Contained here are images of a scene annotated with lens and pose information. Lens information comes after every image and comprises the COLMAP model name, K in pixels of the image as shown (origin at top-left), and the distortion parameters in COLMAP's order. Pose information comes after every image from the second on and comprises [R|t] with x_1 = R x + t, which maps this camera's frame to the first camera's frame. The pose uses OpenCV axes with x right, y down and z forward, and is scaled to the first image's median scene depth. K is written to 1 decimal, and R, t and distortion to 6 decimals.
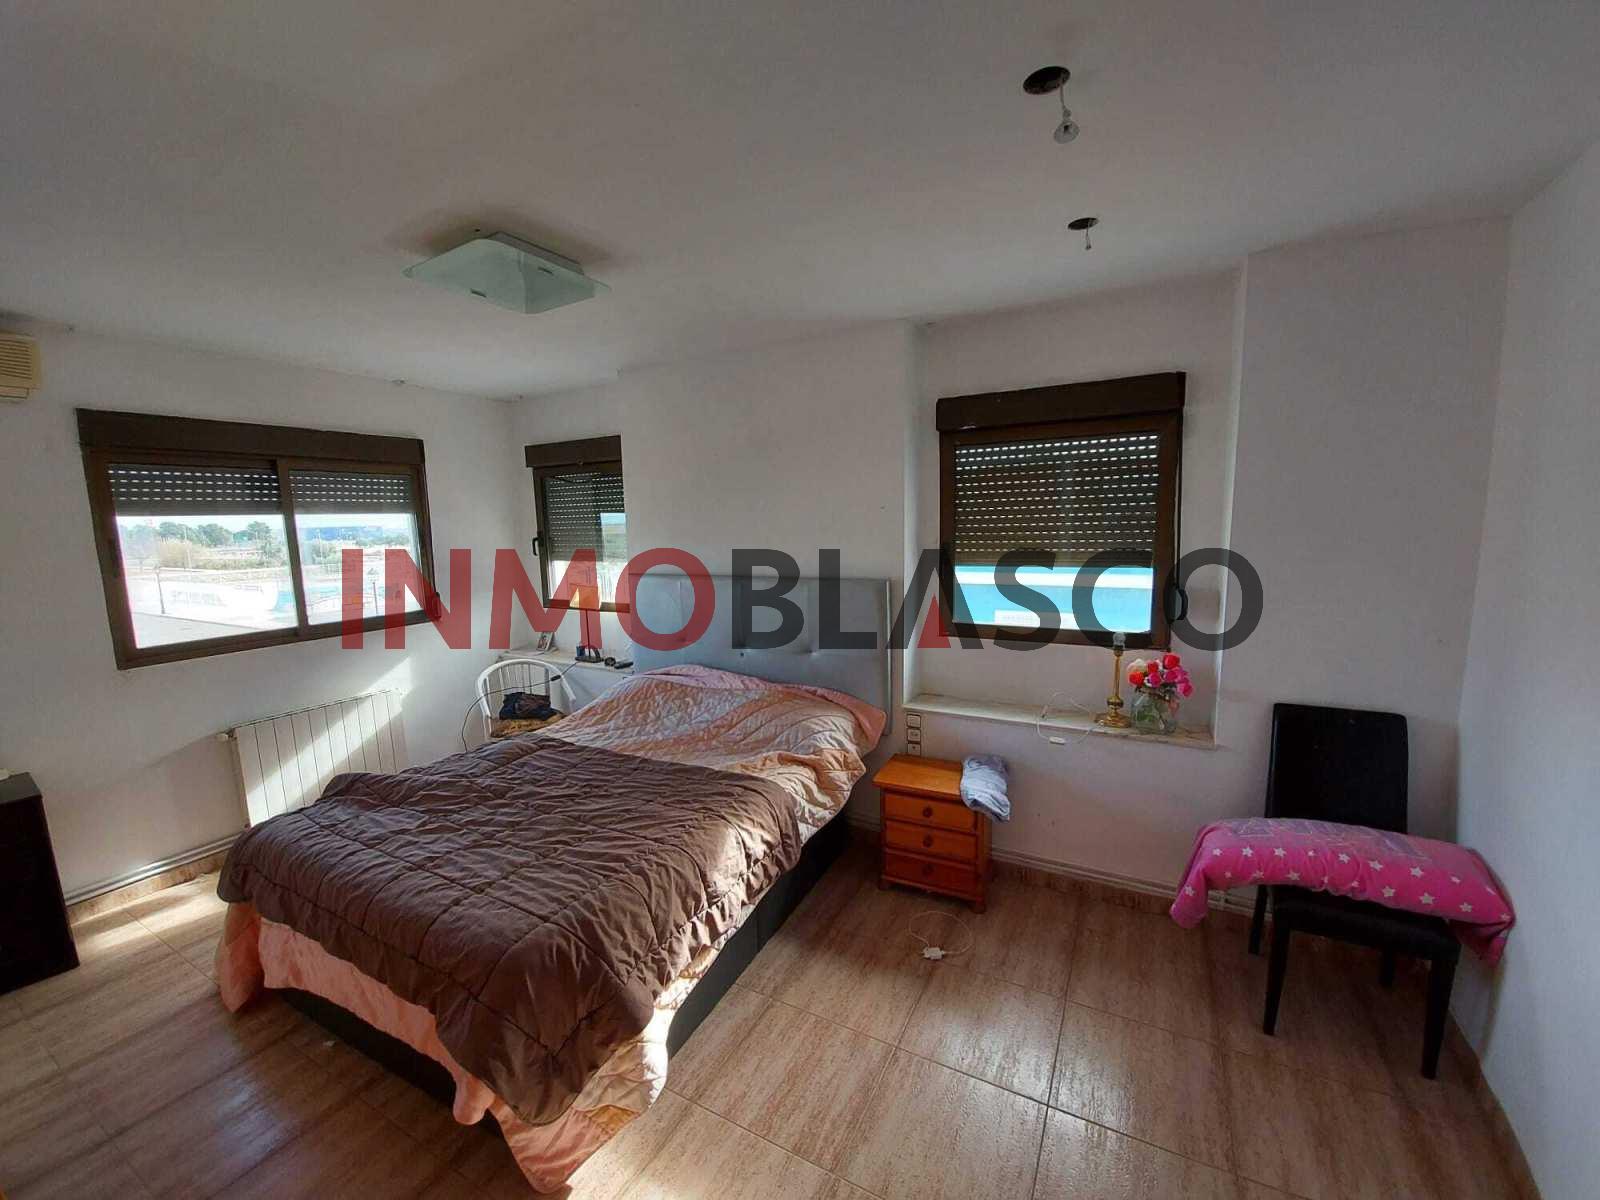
lens RADIAL K [[638.0, 0, 800.4], [0, 638.0, 605.6], [0, 0, 1]] dist [-0.013128, -0.000244]
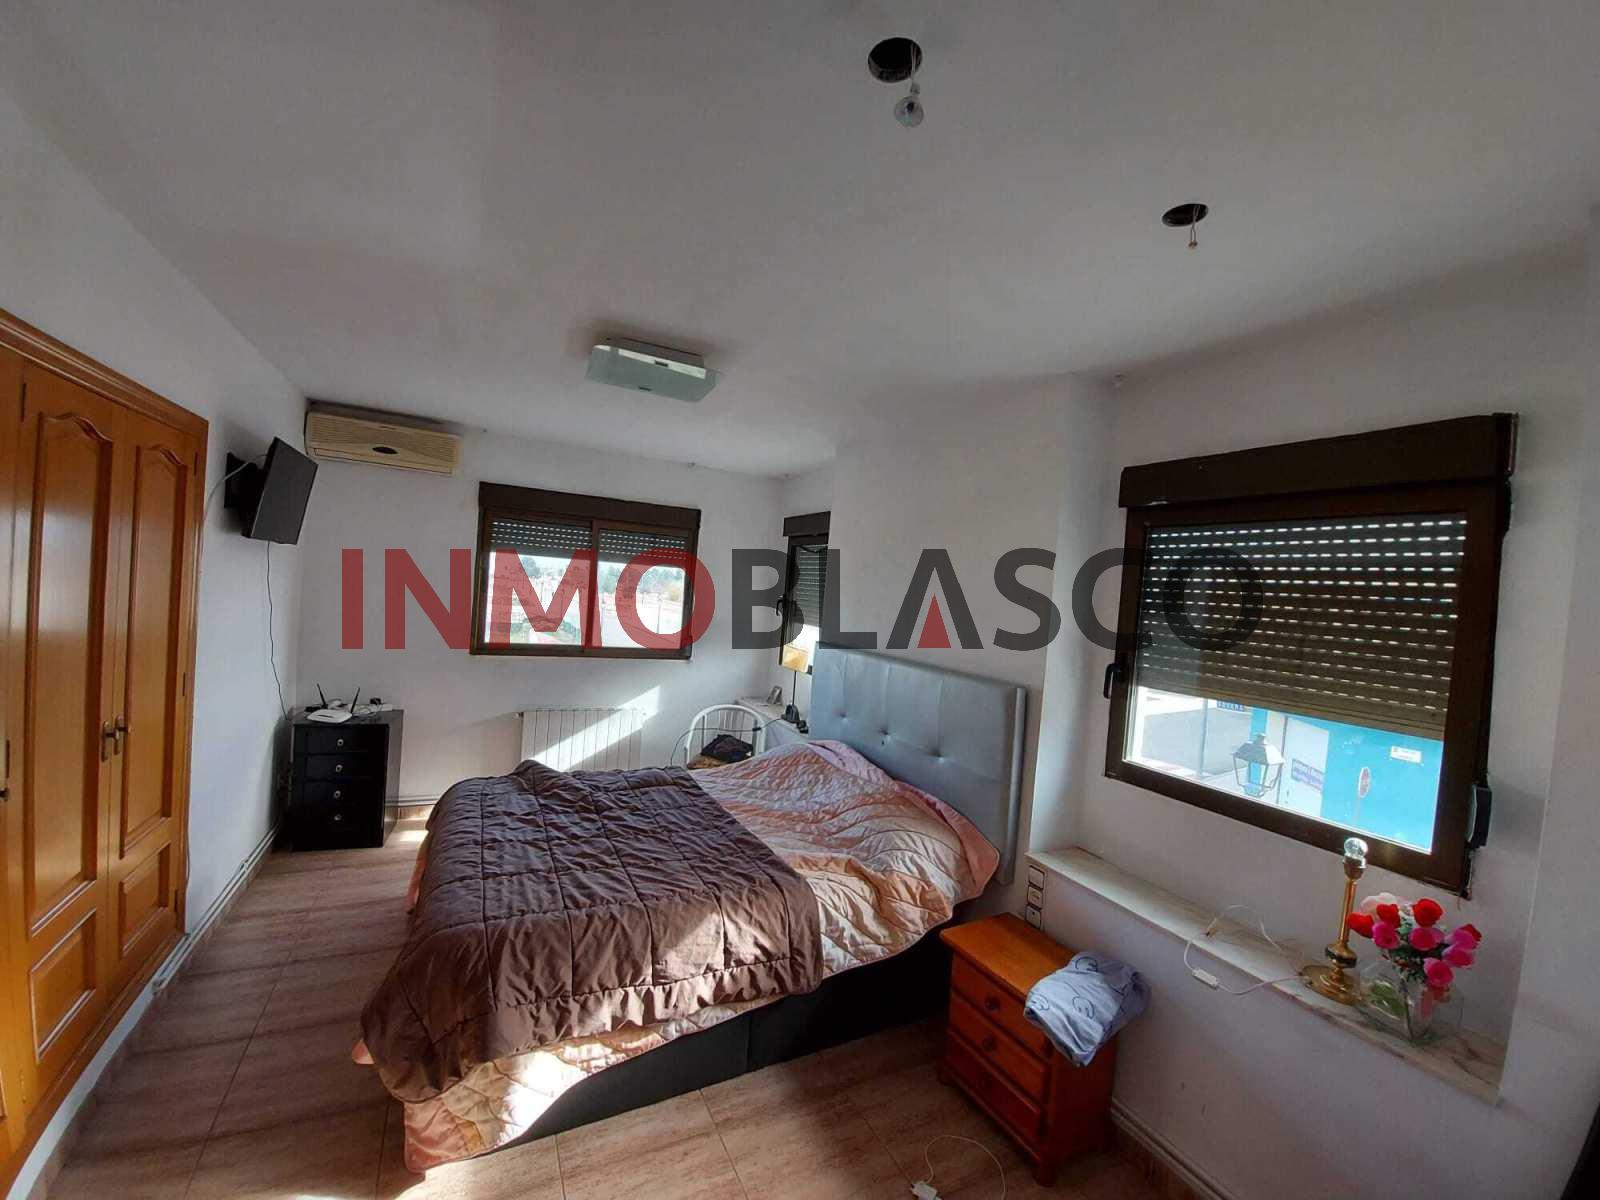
lens RADIAL K [[642.1, 0, 801.3], [0, 642.1, 598.5], [0, 0, 1]] dist [0.000881, -0.012442]
pose [[0.814384, 0.097006, -0.572161, 0.407832], [-0.173335, 0.981584, -0.080294, -0.041065], [0.553835, 0.164566, 0.816201, 0.190384]]
